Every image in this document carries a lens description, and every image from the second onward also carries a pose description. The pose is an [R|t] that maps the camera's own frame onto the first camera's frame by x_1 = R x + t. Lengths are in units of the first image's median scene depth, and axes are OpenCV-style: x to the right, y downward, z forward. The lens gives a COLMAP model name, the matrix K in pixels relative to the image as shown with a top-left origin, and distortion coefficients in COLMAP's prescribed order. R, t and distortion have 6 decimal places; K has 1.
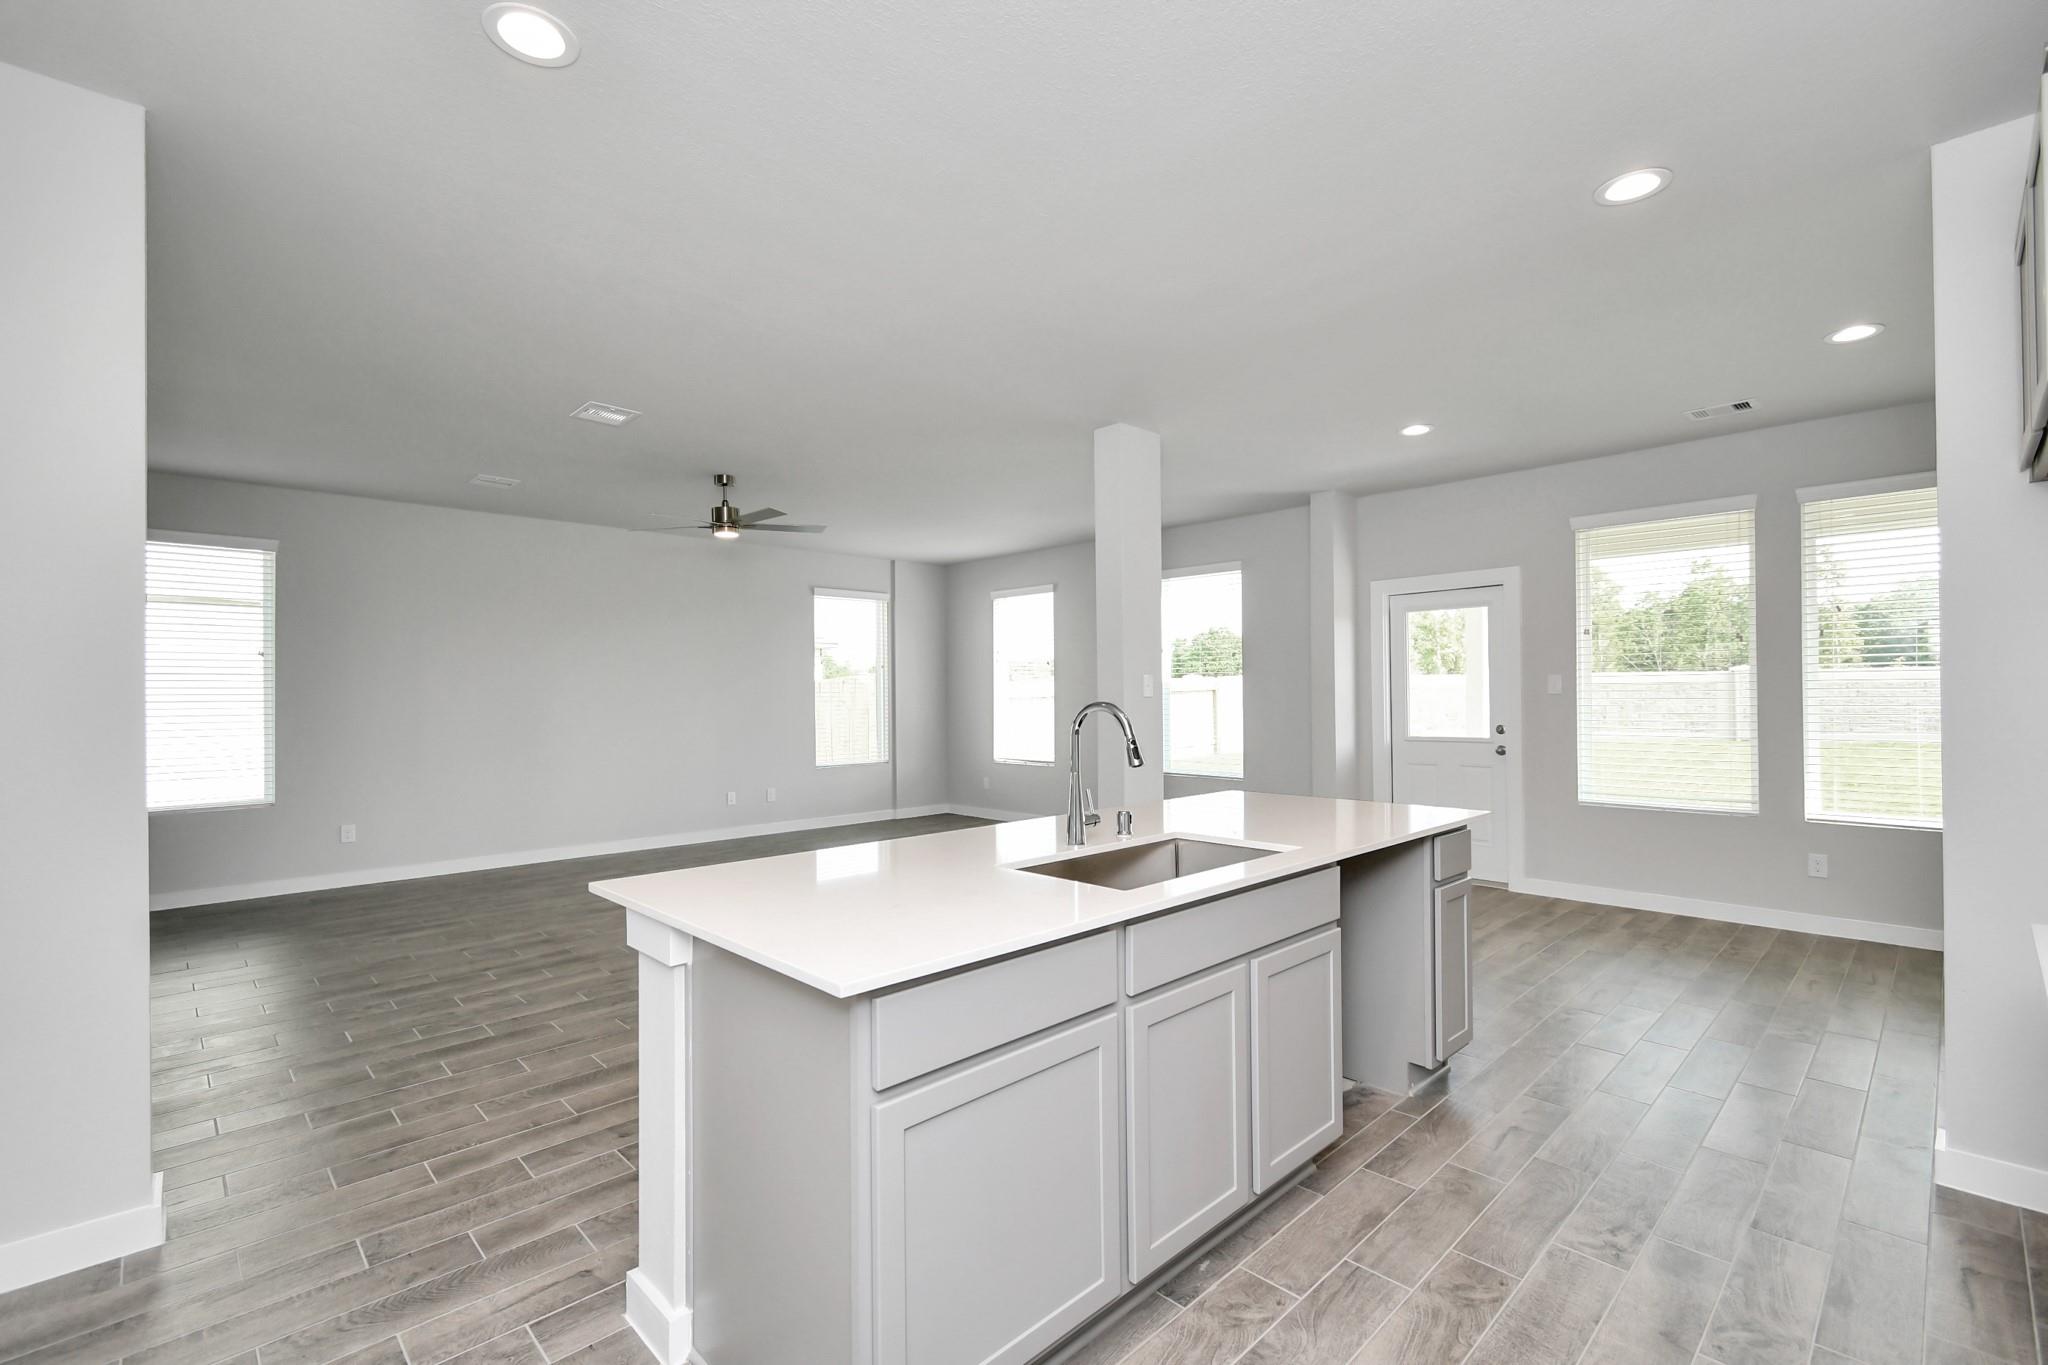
lens RADIAL K [[904.4, 0, 1017.0], [0, 904.4, 688.4], [0, 0, 1]] dist [0.009855, -0.005198]
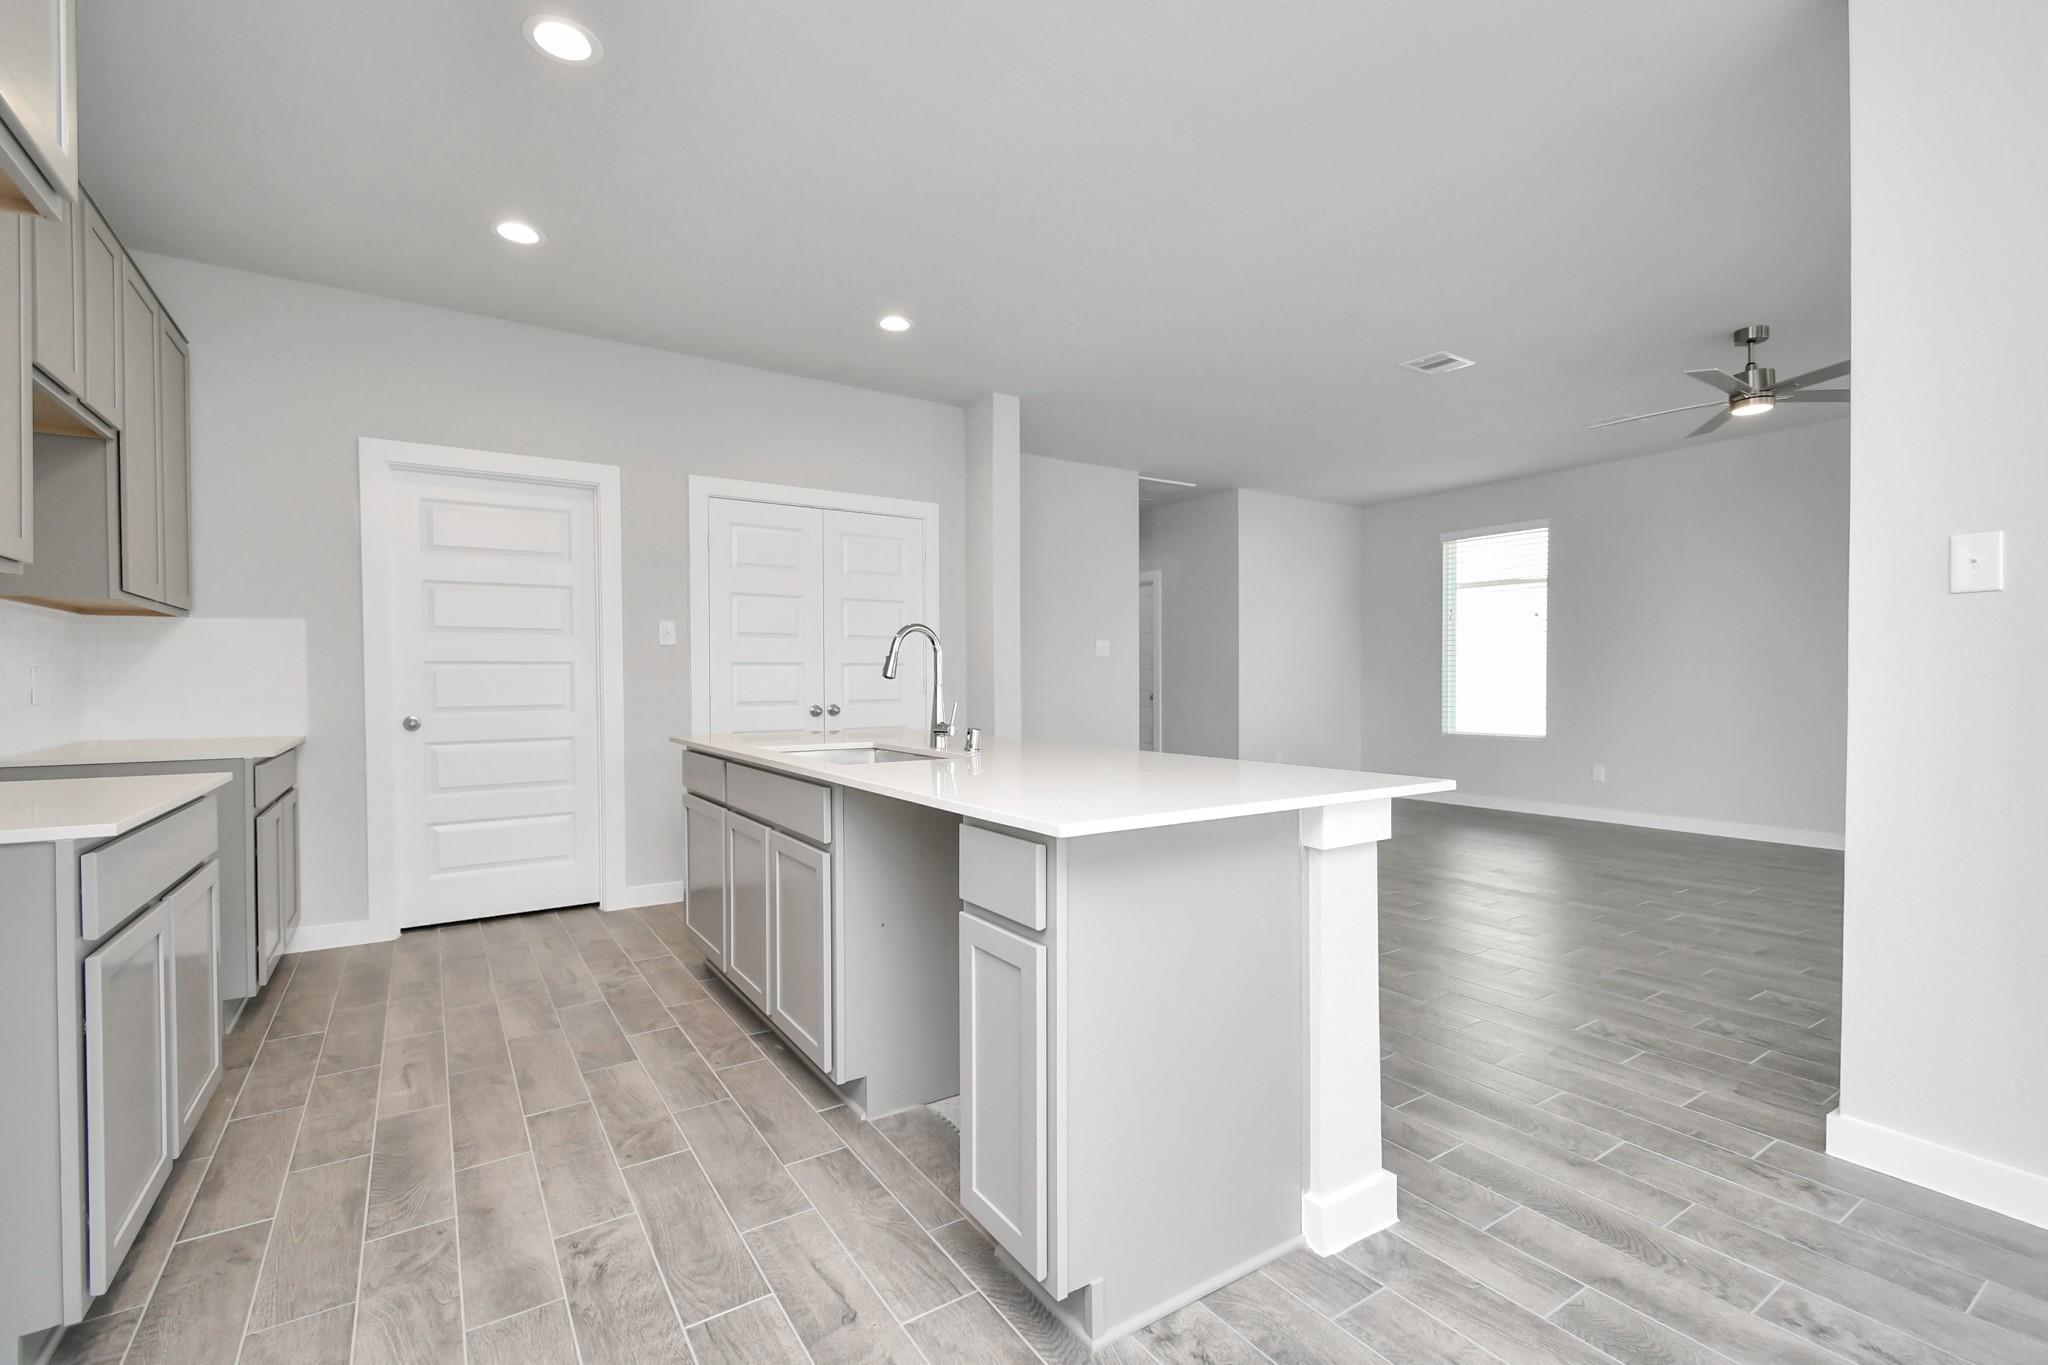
lens RADIAL K [[904.4, 0, 1026.4], [0, 904.4, 691.9], [0, 0, 1]] dist [0.009855, -0.005198]
pose [[-0.179375, 0.024627, -0.983473, 0.604154], [0.011277, 0.999672, 0.022976, 0.038996], [0.983716, -0.006969, -0.179594, 0.674410]]
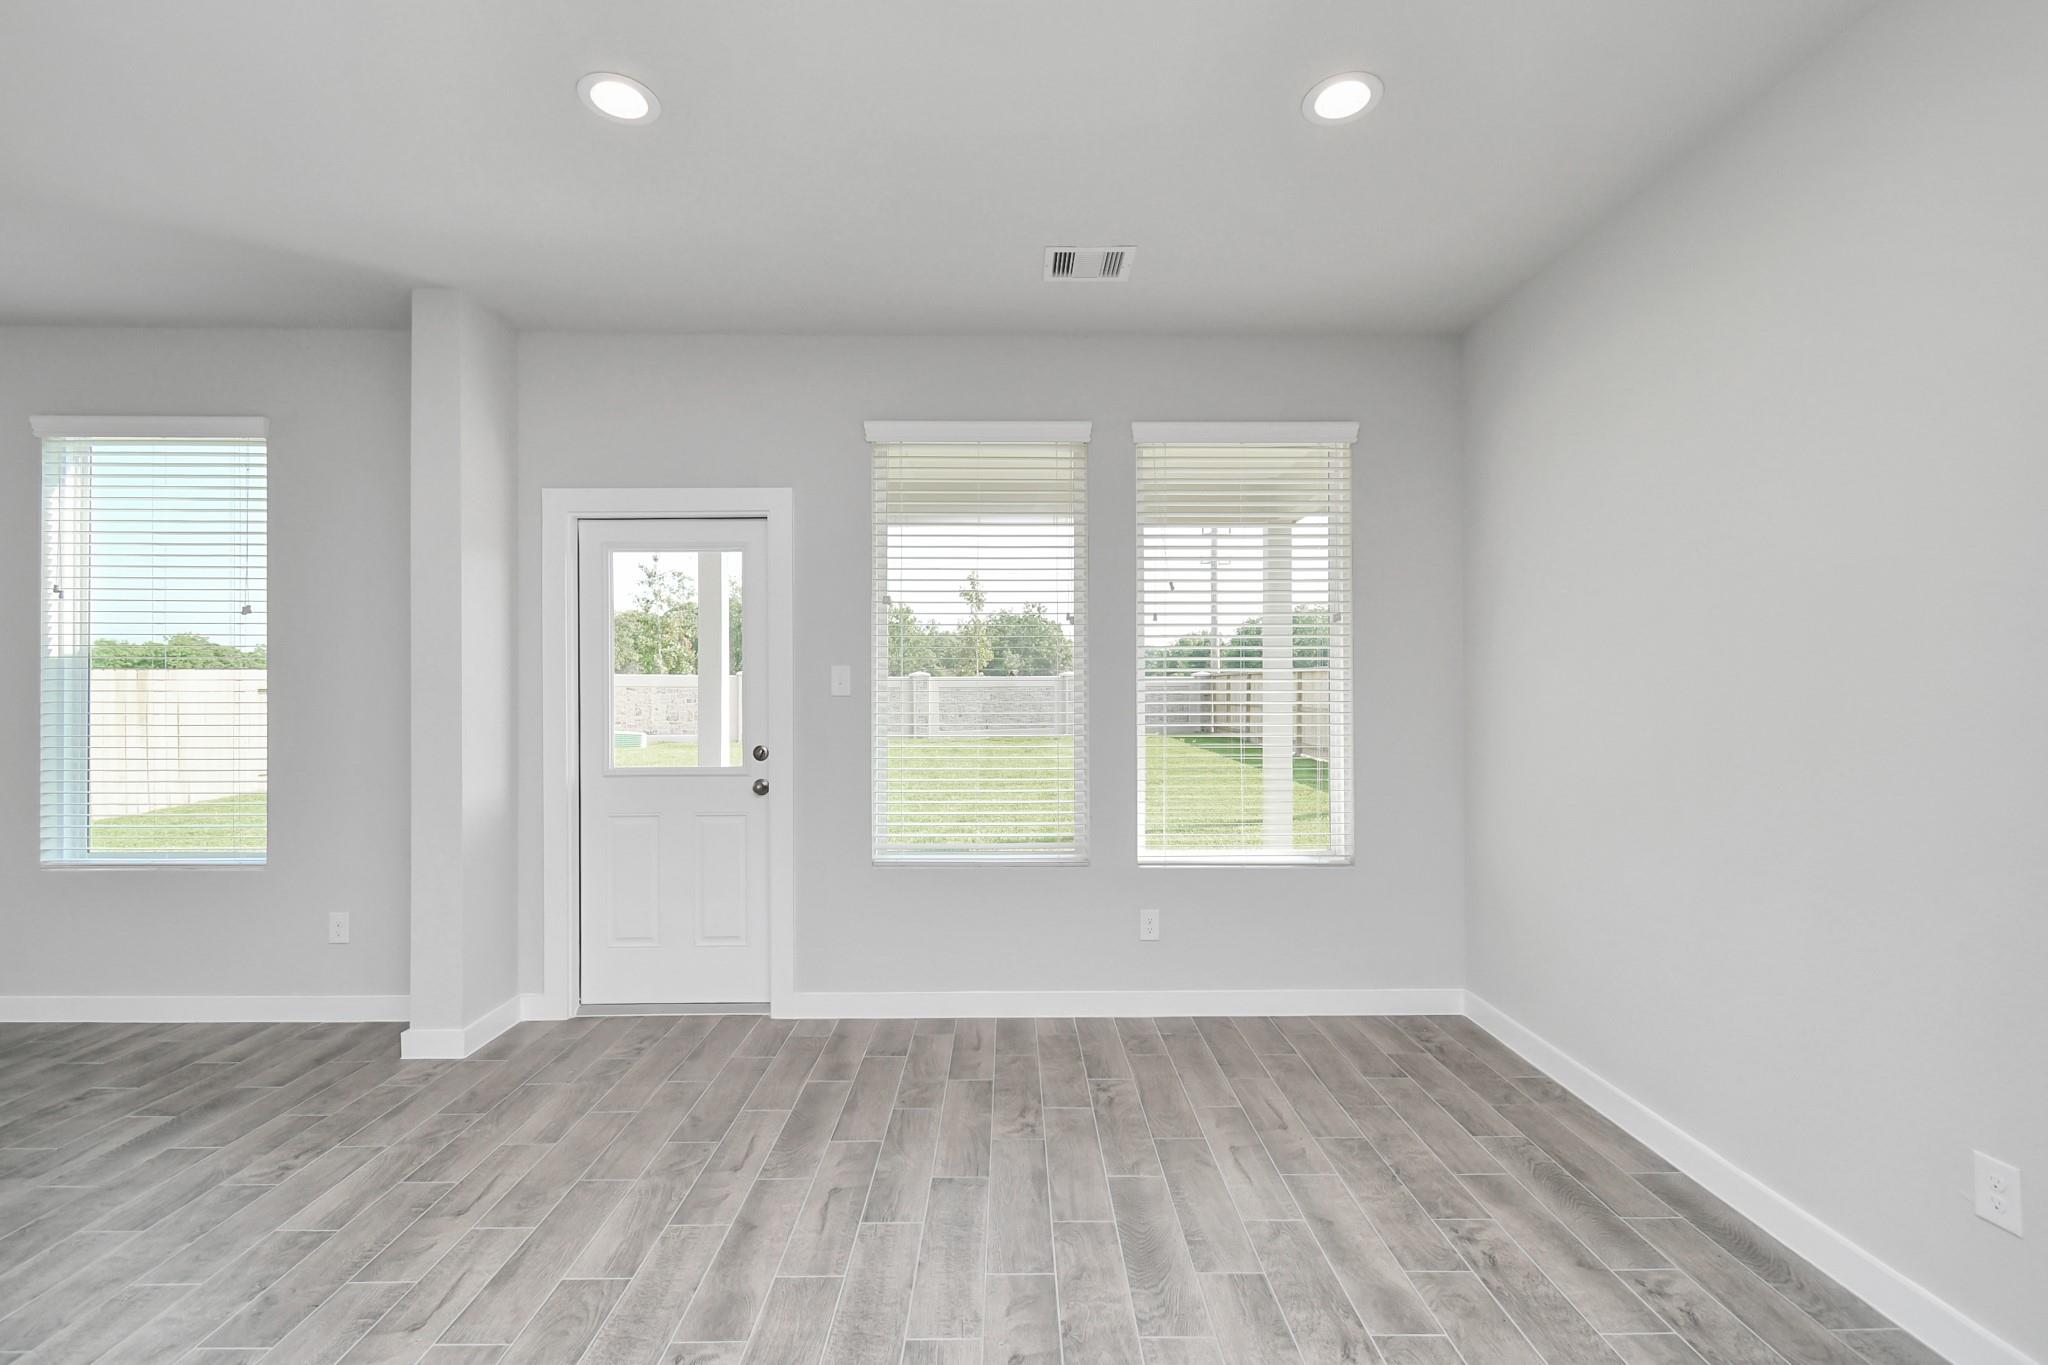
lens RADIAL K [[904.4, 0, 1027.3], [0, 904.4, 700.0], [0, 0, 1]] dist [0.009855, -0.005198]
pose [[0.681097, 0.003059, 0.732187, 0.260510], [-0.011407, 0.999914, 0.006433, 0.004219], [-0.732104, -0.012734, 0.681074, 0.564819]]
